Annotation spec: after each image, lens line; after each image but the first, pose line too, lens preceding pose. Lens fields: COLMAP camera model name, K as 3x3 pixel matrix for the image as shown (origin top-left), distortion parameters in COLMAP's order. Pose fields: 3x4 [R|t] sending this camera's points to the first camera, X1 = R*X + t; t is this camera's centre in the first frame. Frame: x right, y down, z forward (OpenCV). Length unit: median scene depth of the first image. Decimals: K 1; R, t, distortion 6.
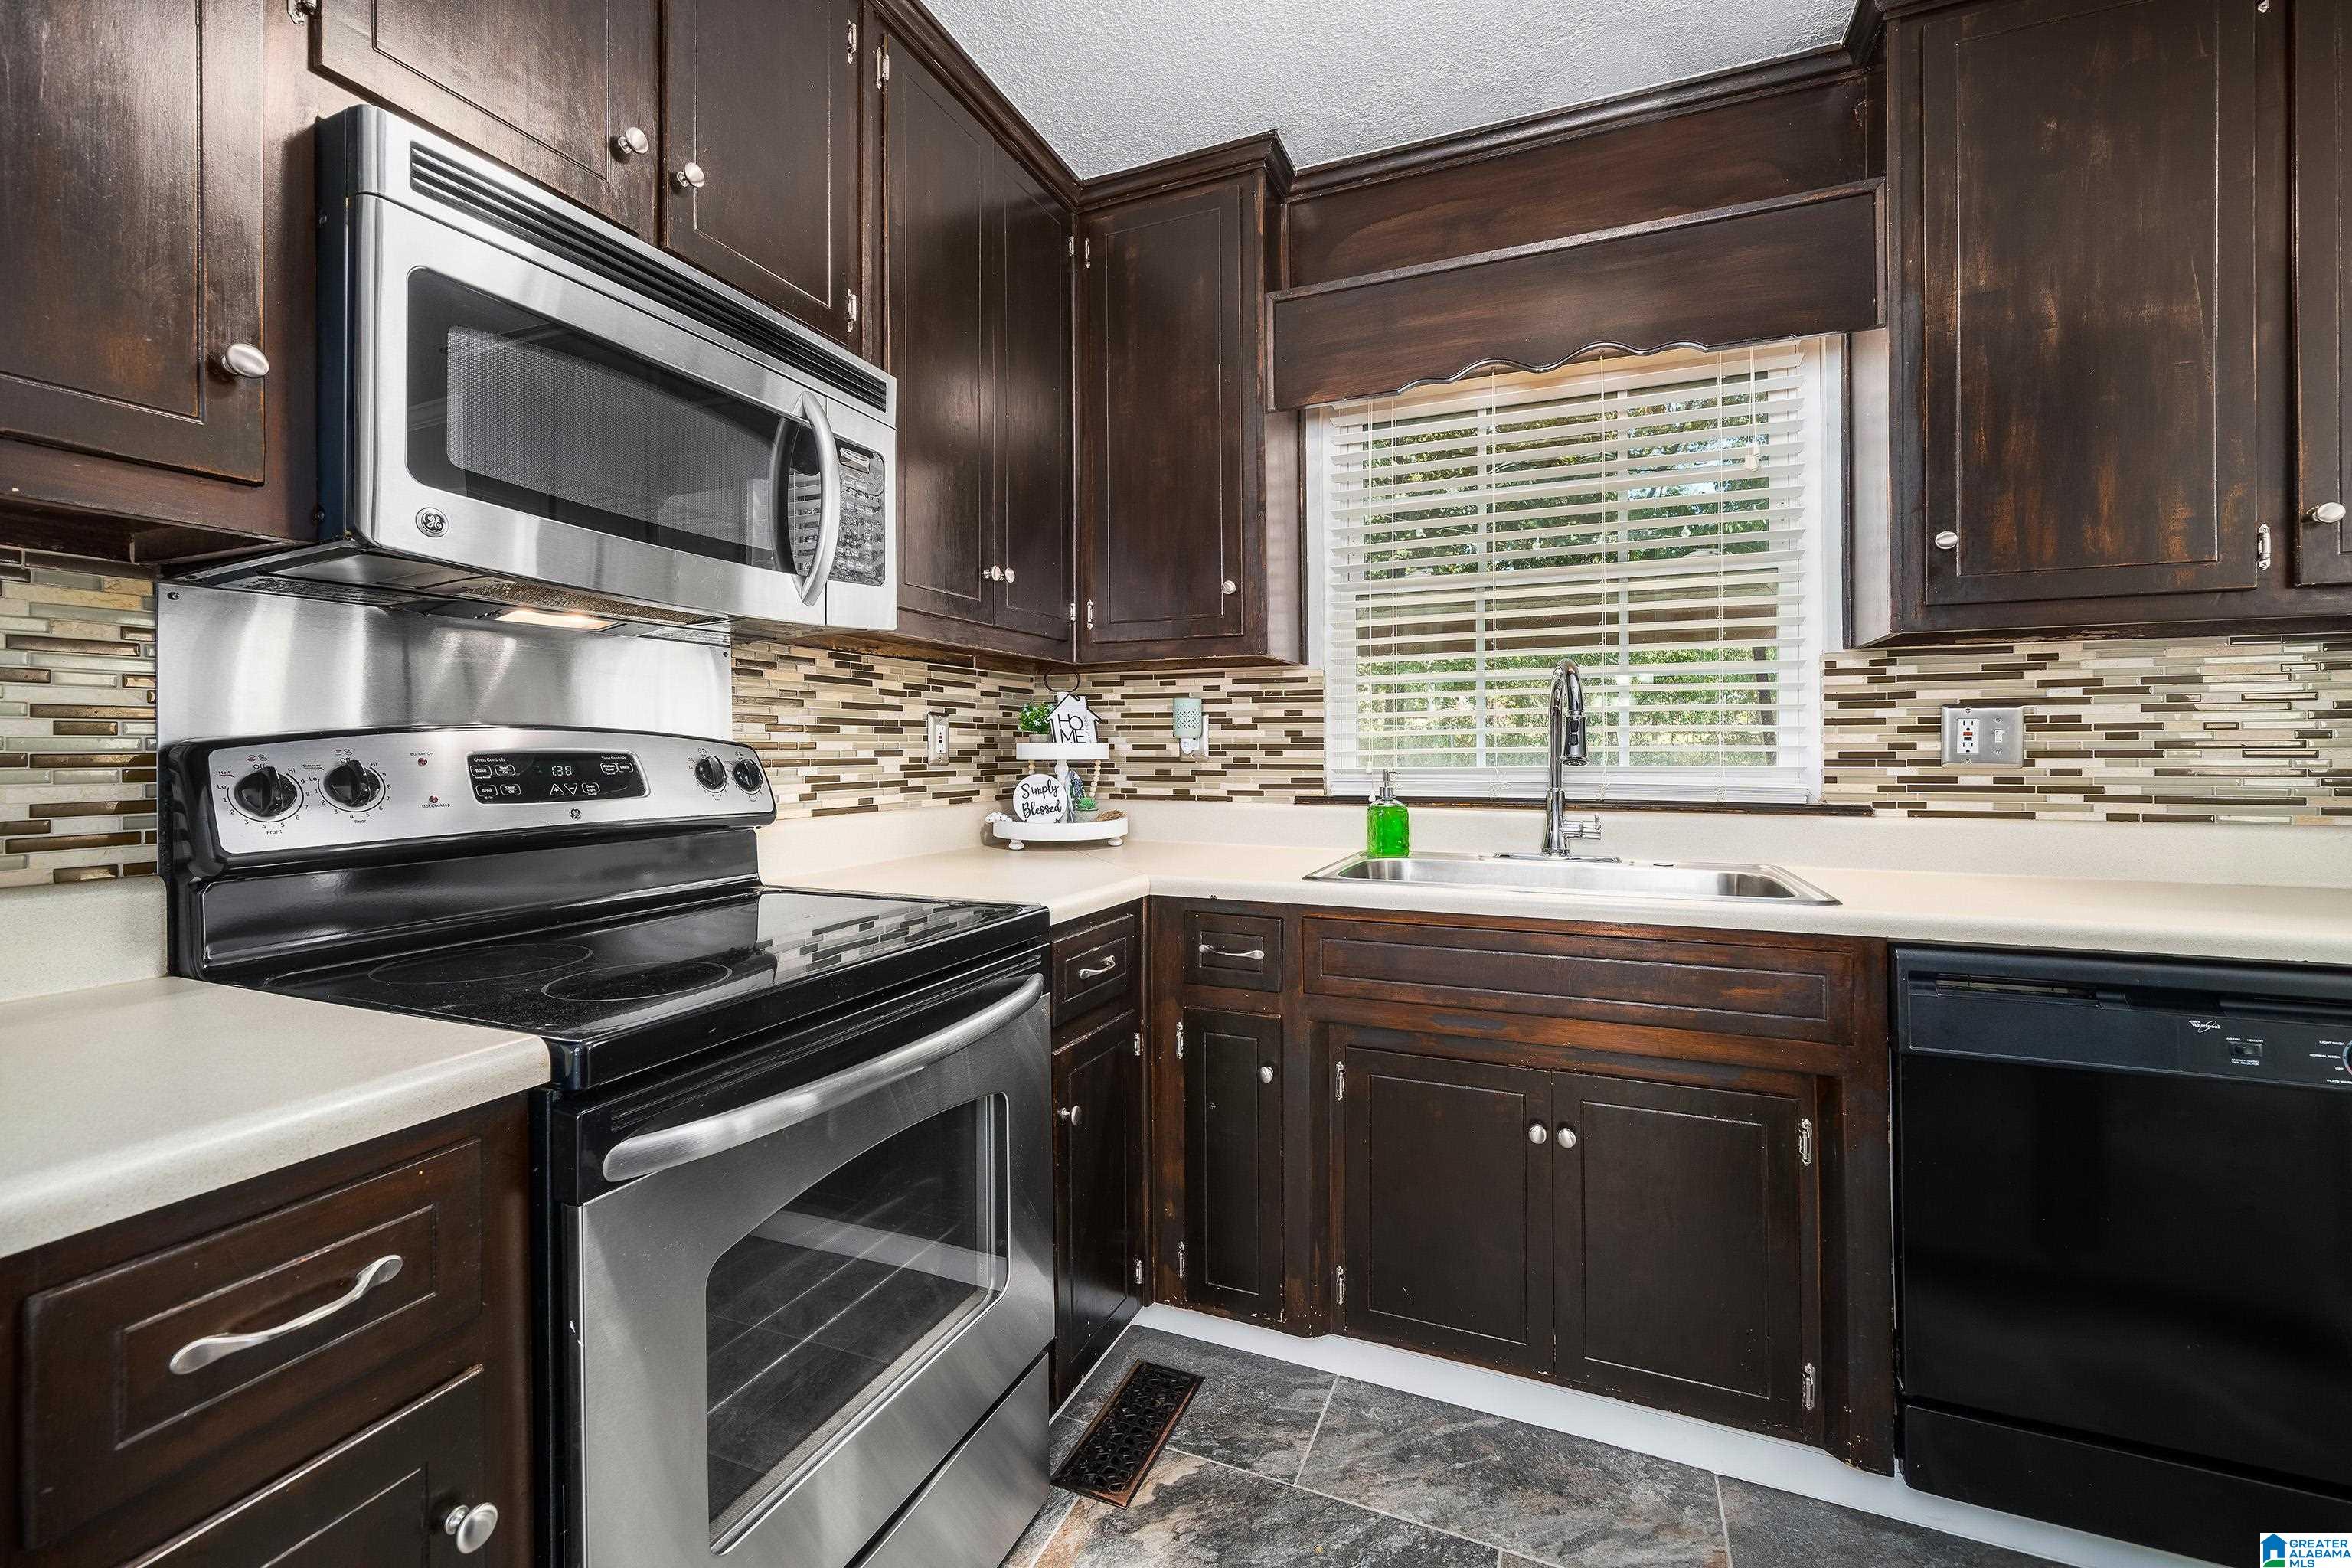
lens RADIAL K [[915.8, 0, 1169.5], [0, 915.8, 749.4], [0, 0, 1]] dist [-0.000005, 0.000033]
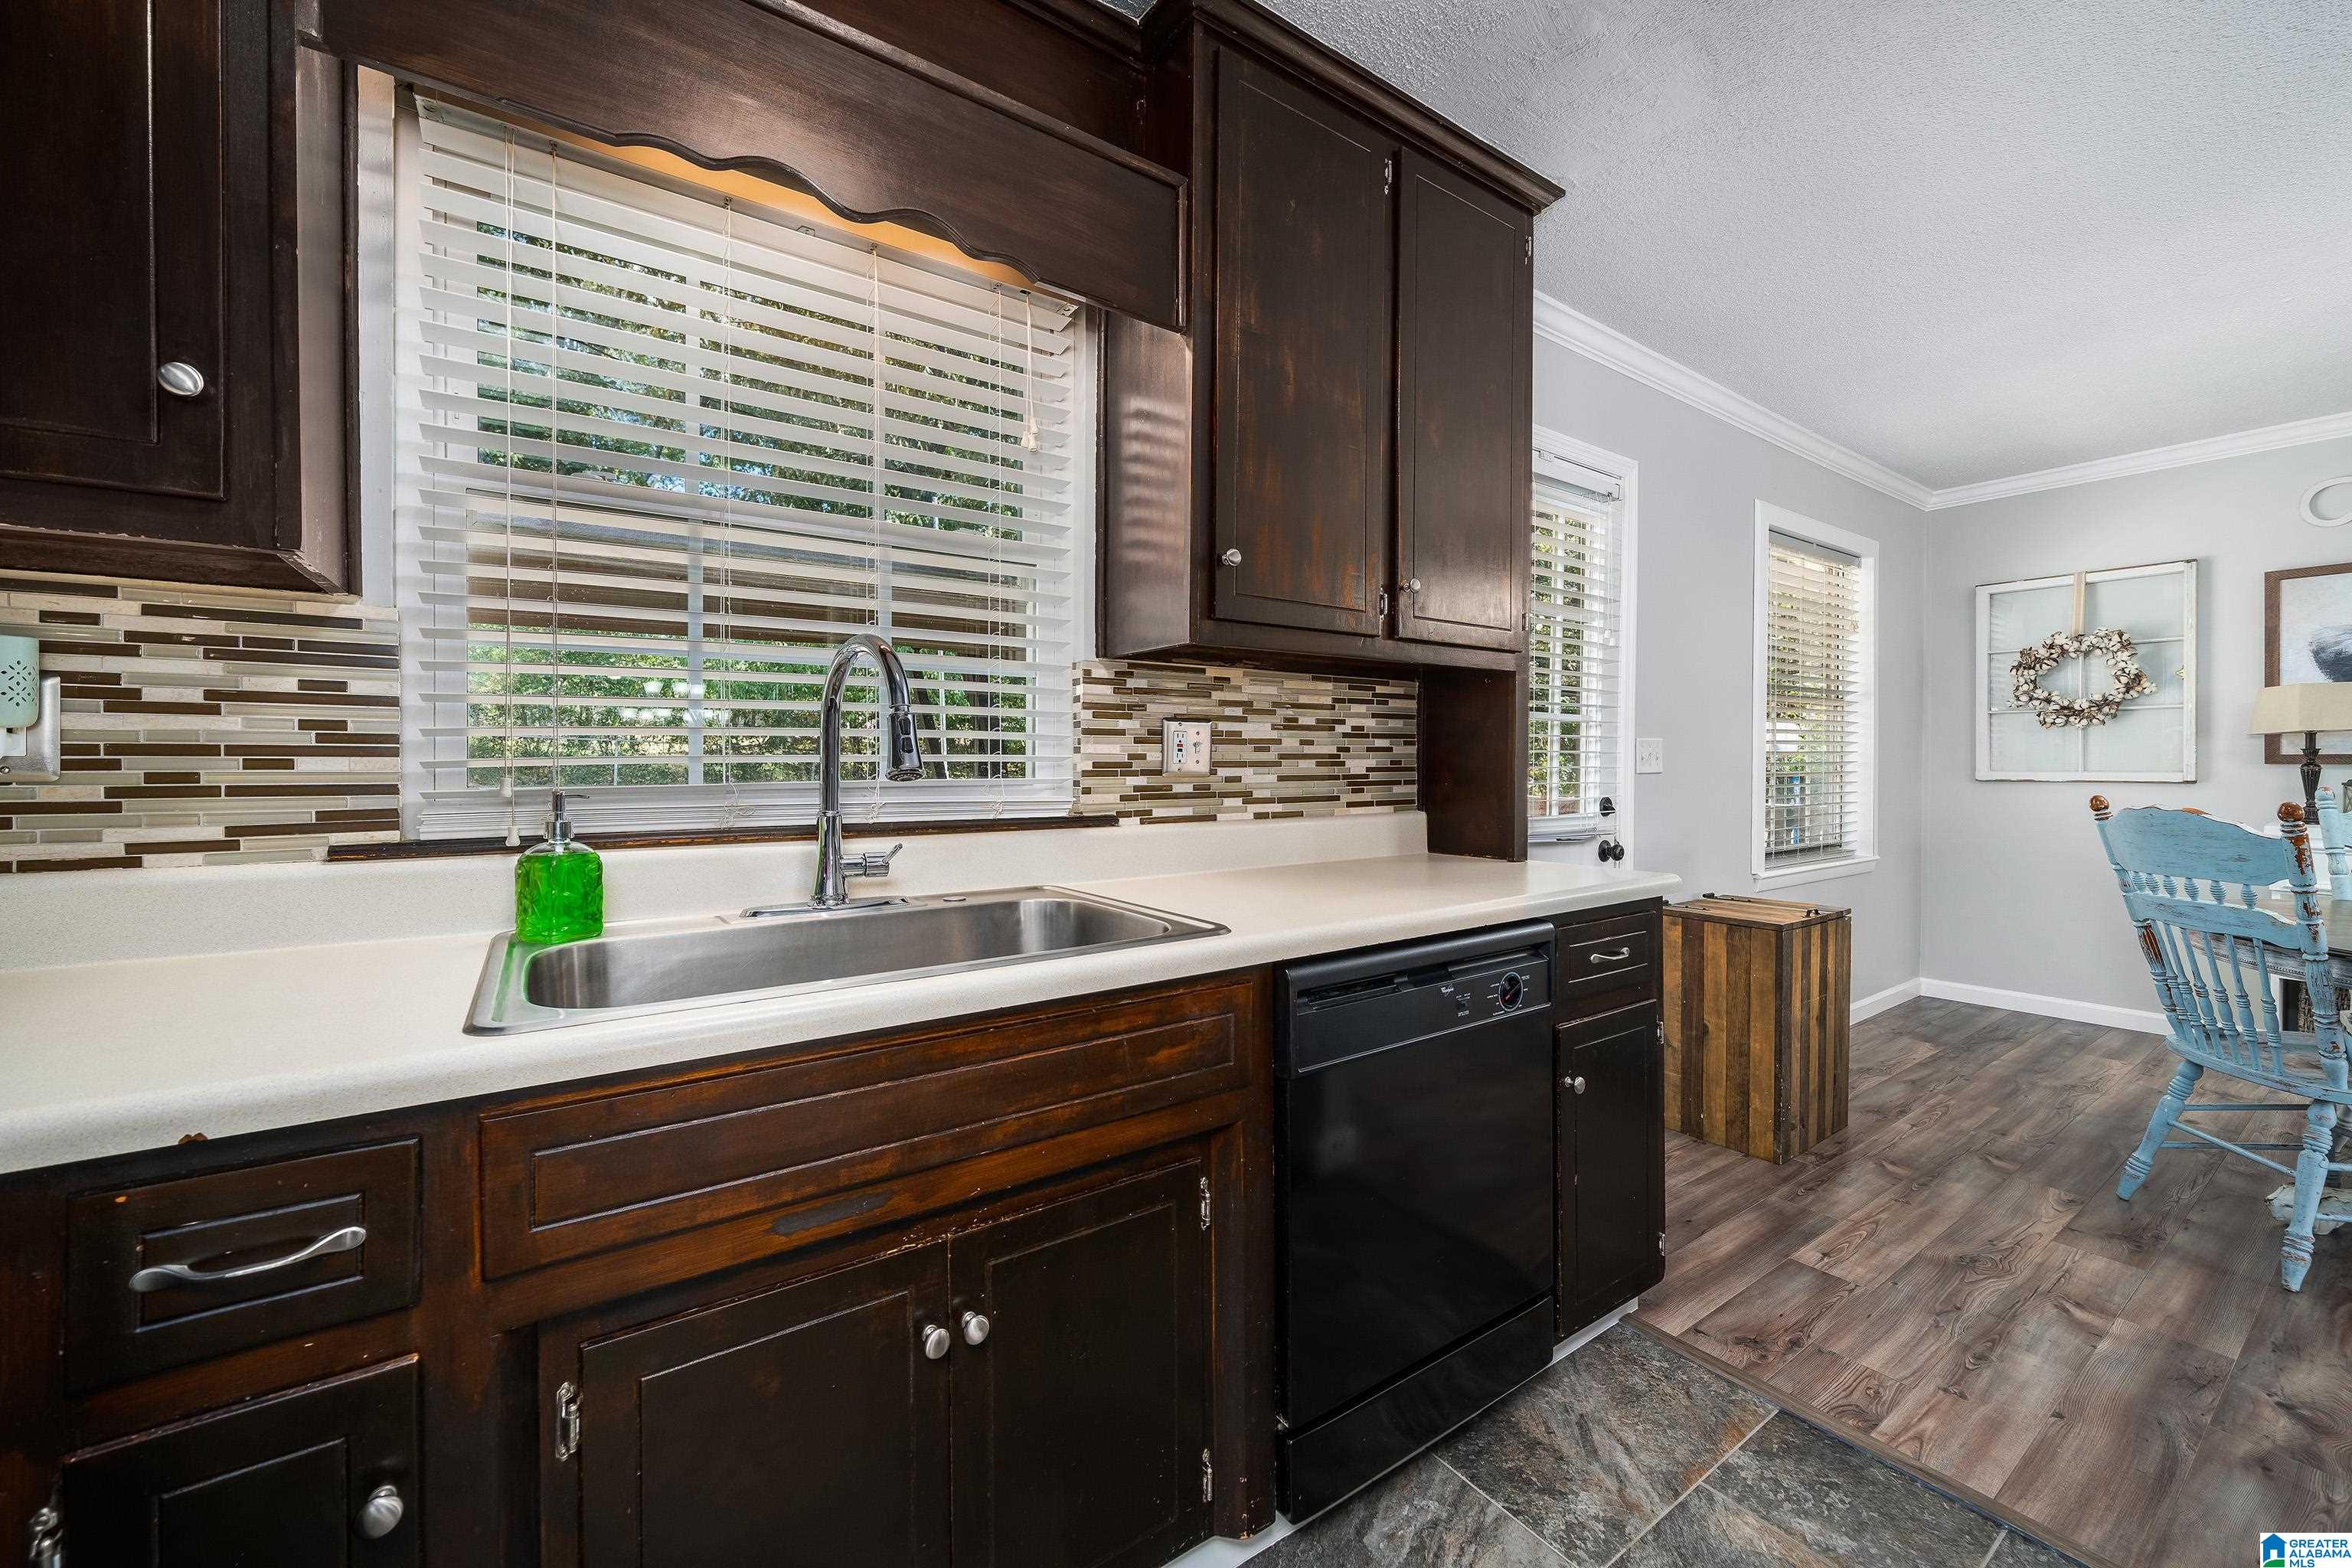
lens RADIAL K [[919.3, 0, 1185.0], [0, 919.3, 765.4], [0, 0, 1]] dist [-0.000426, 0.000164]
pose [[0.546944, -0.002235, 0.837166, -0.041303], [-0.003642, 0.999981, 0.005049, 0.001253], [-0.837161, -0.005811, 0.546926, 0.384591]]
